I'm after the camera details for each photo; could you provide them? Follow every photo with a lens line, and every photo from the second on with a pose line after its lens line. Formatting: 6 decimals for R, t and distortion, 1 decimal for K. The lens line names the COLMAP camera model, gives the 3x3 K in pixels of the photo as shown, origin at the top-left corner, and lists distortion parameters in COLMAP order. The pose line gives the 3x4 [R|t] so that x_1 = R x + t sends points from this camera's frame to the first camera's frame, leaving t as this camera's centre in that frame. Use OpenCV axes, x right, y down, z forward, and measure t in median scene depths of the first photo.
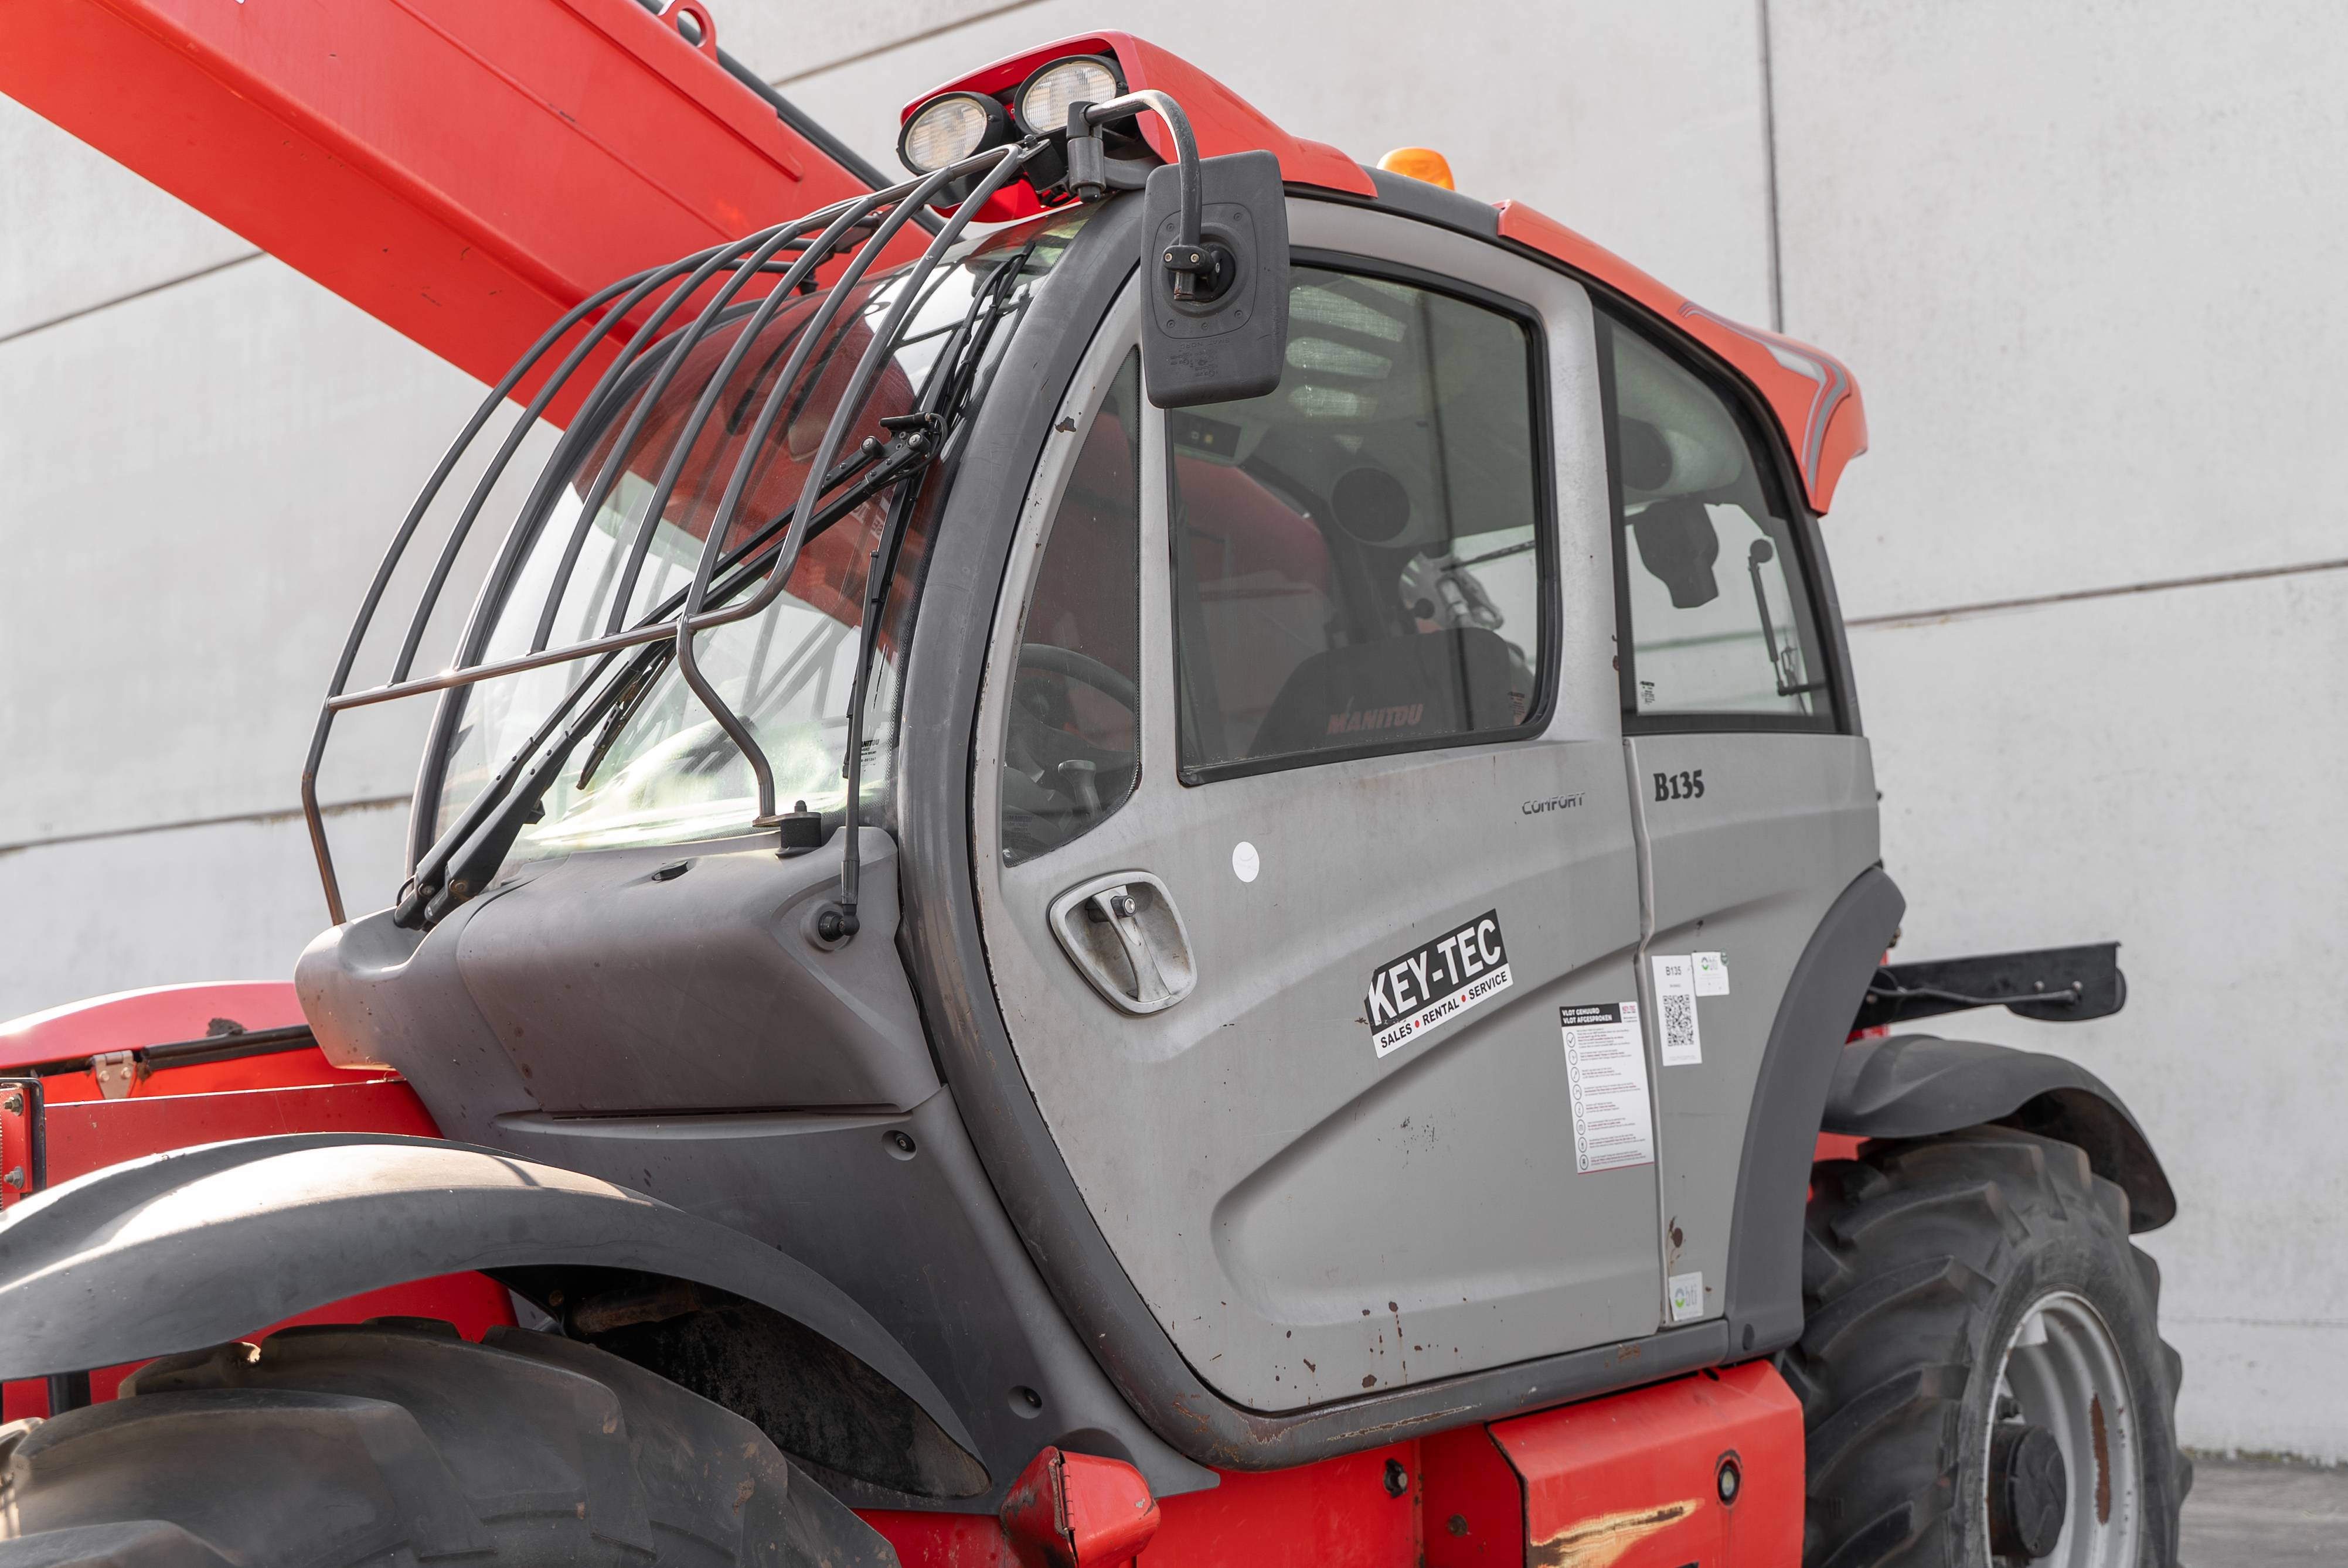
lens RADIAL K [[2605.9, 0, 1248.3], [0, 2605.9, 819.1], [0, 0, 1]] dist [-0.002680, 0.000000]
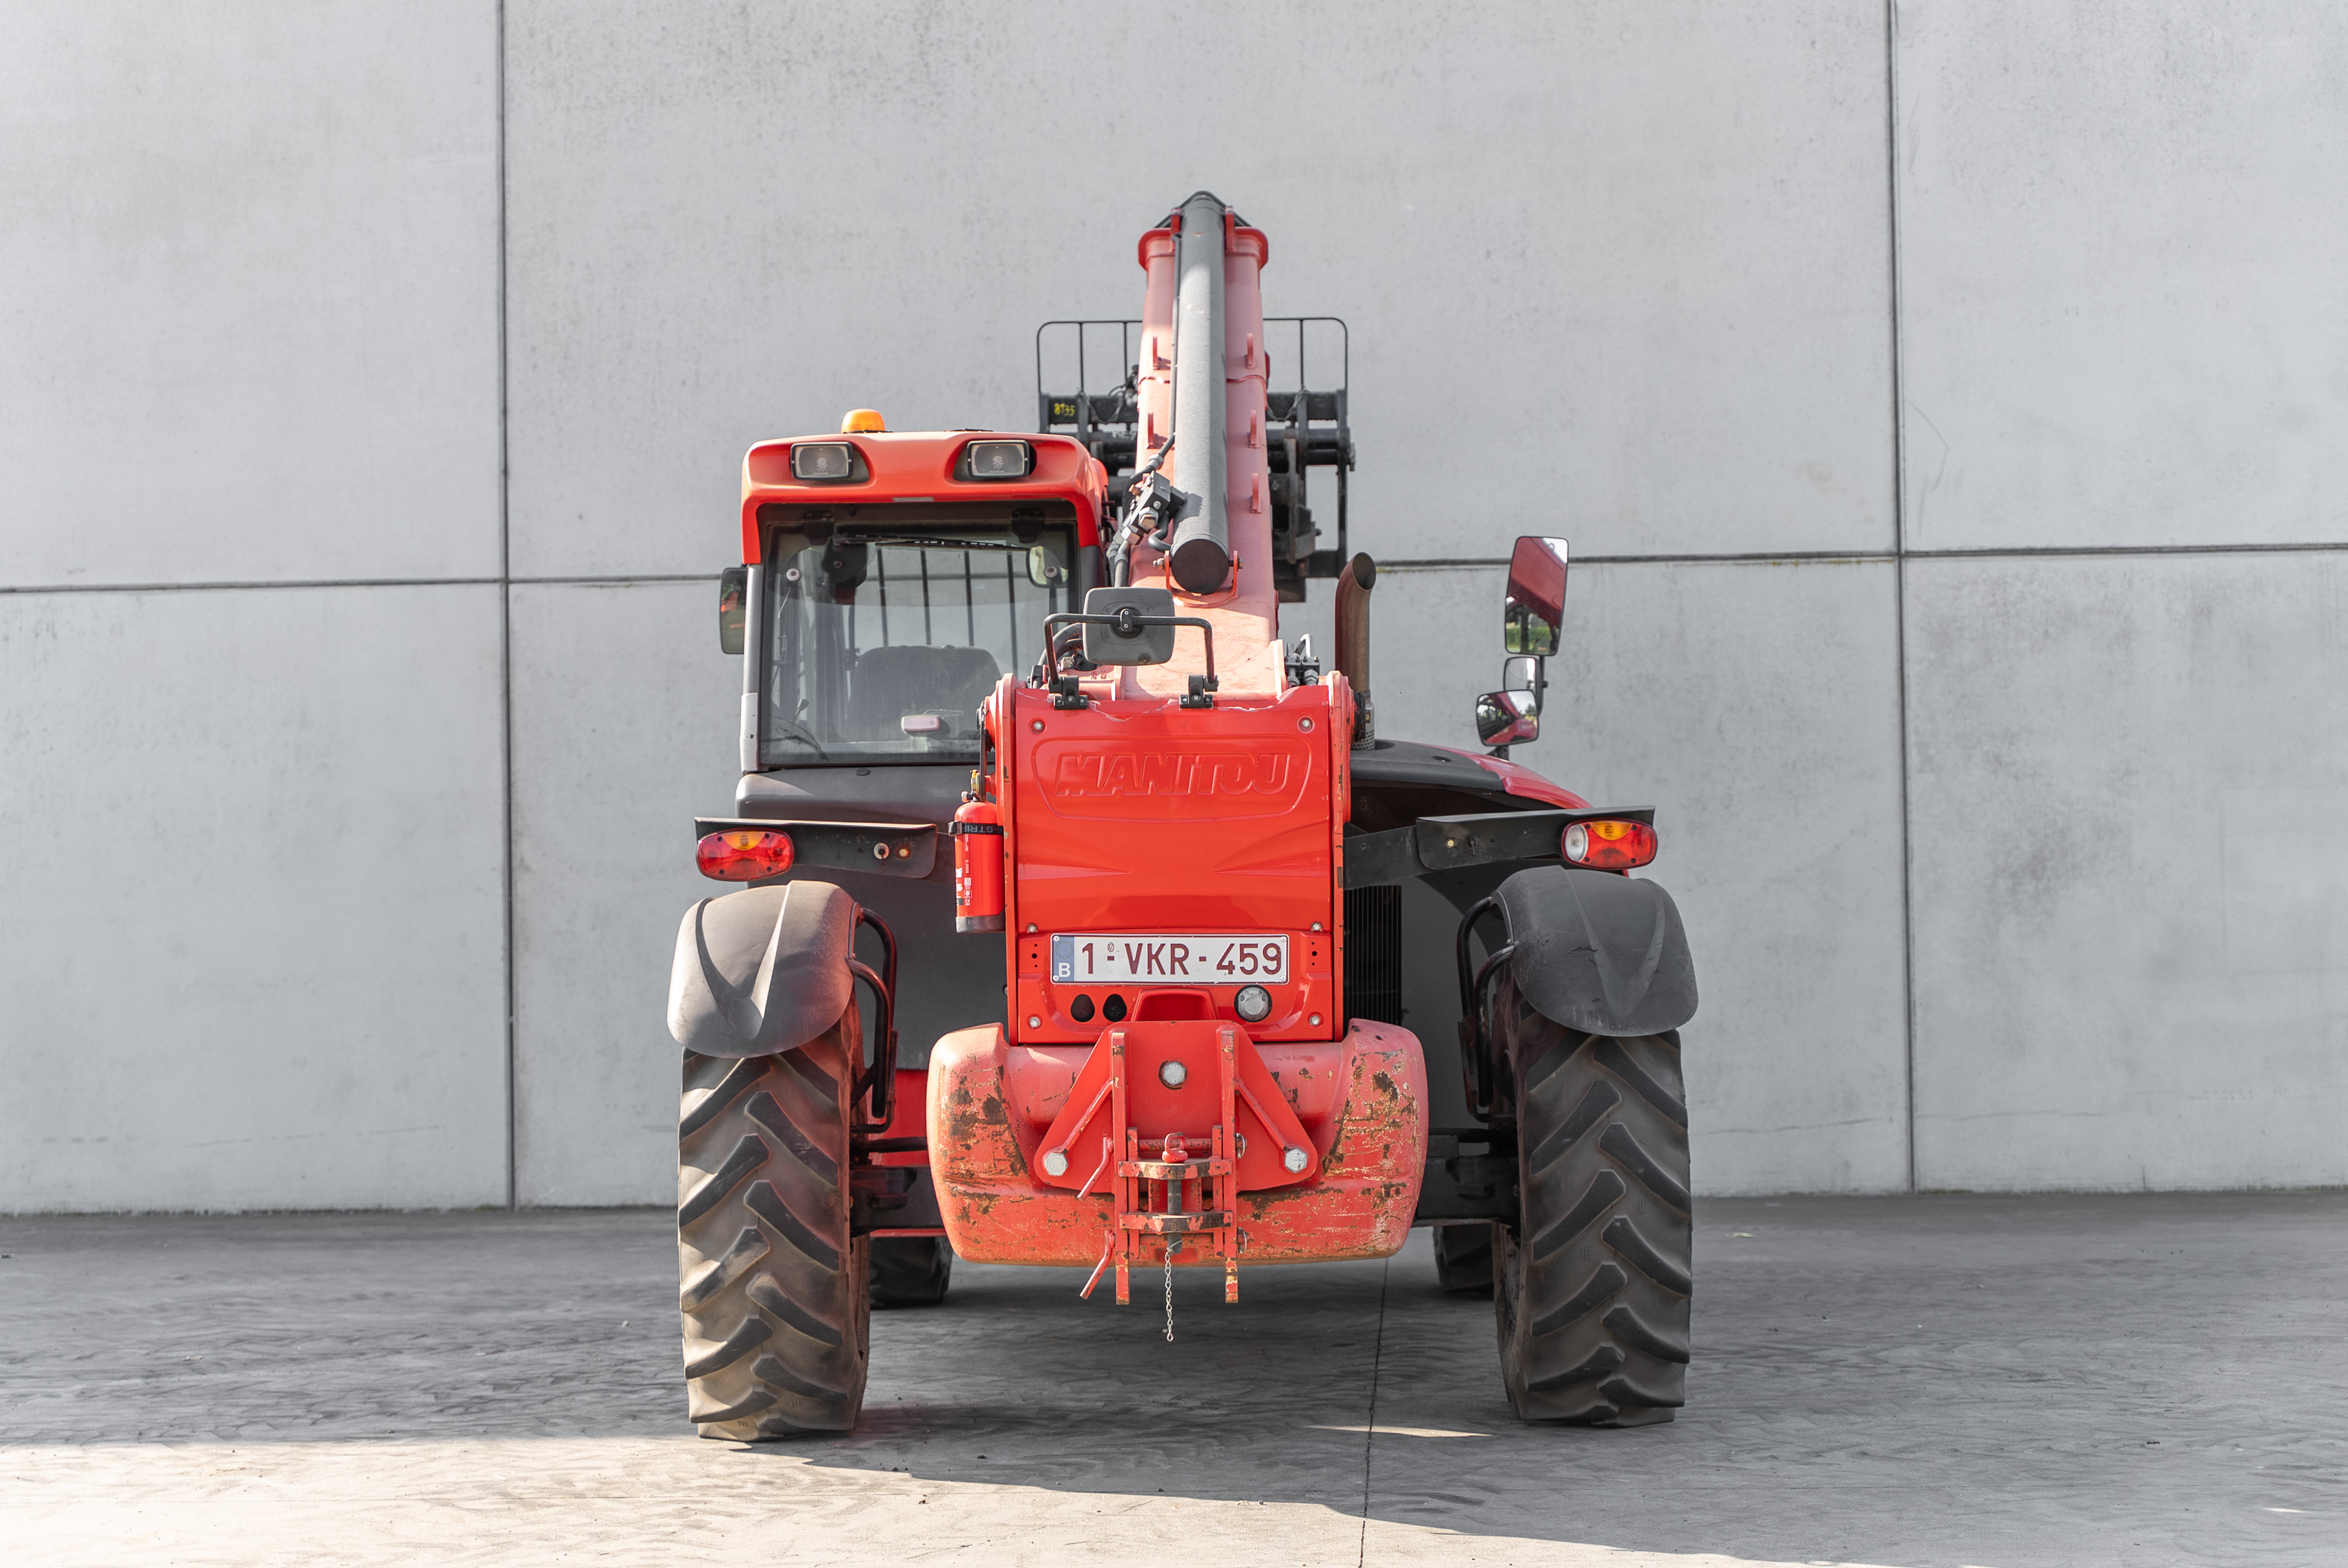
lens RADIAL K [[4174.7, 0, 1173.6], [0, 4174.7, 780.5], [0, 0, 1]] dist [0.003851, 0.000000]
pose [[0.852688, 0.035823, 0.521191, -1.518912], [-0.055240, 0.998236, 0.021764, -0.102528], [-0.519492, -0.047348, 0.853163, -2.407049]]
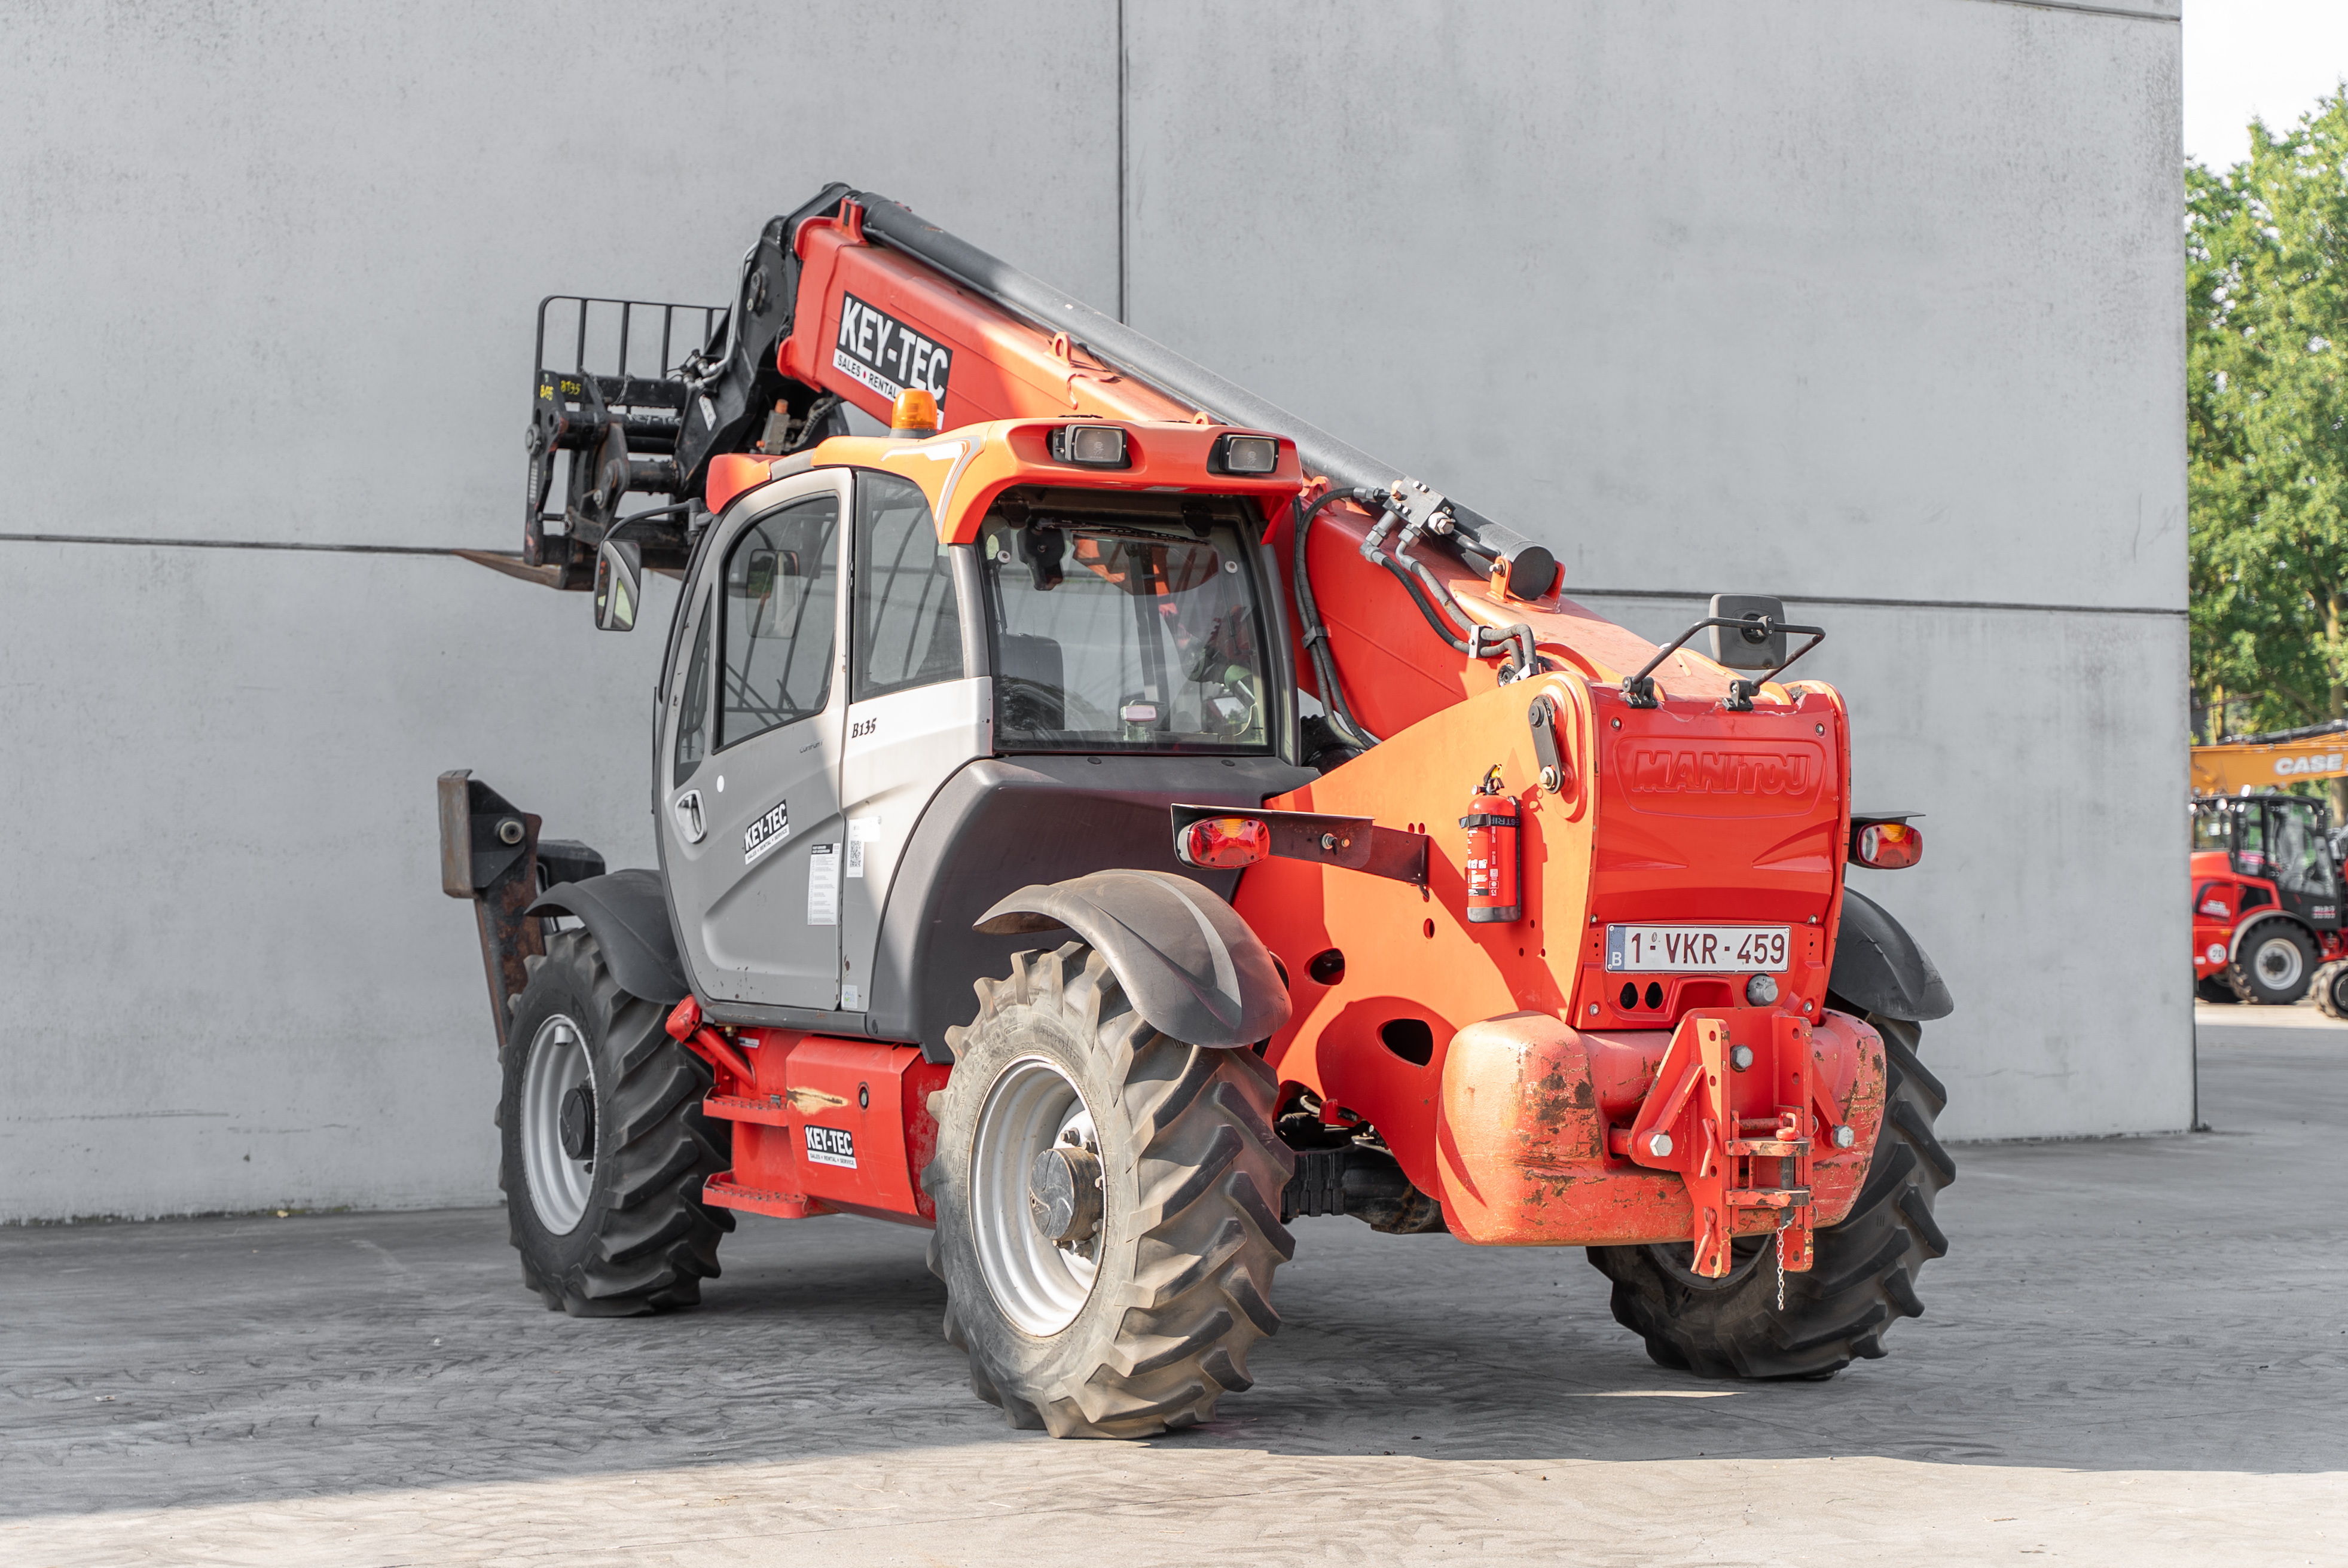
lens RADIAL K [[4096.6, 0, 1190.4], [0, 4096.6, 775.7], [0, 0, 1]] dist [0.001338, 0.000000]
pose [[0.467771, 0.055119, 0.882129, -2.800936], [-0.081218, 0.996511, -0.019198, 0.043836], [-0.880110, -0.062664, 0.470616, -1.035165]]
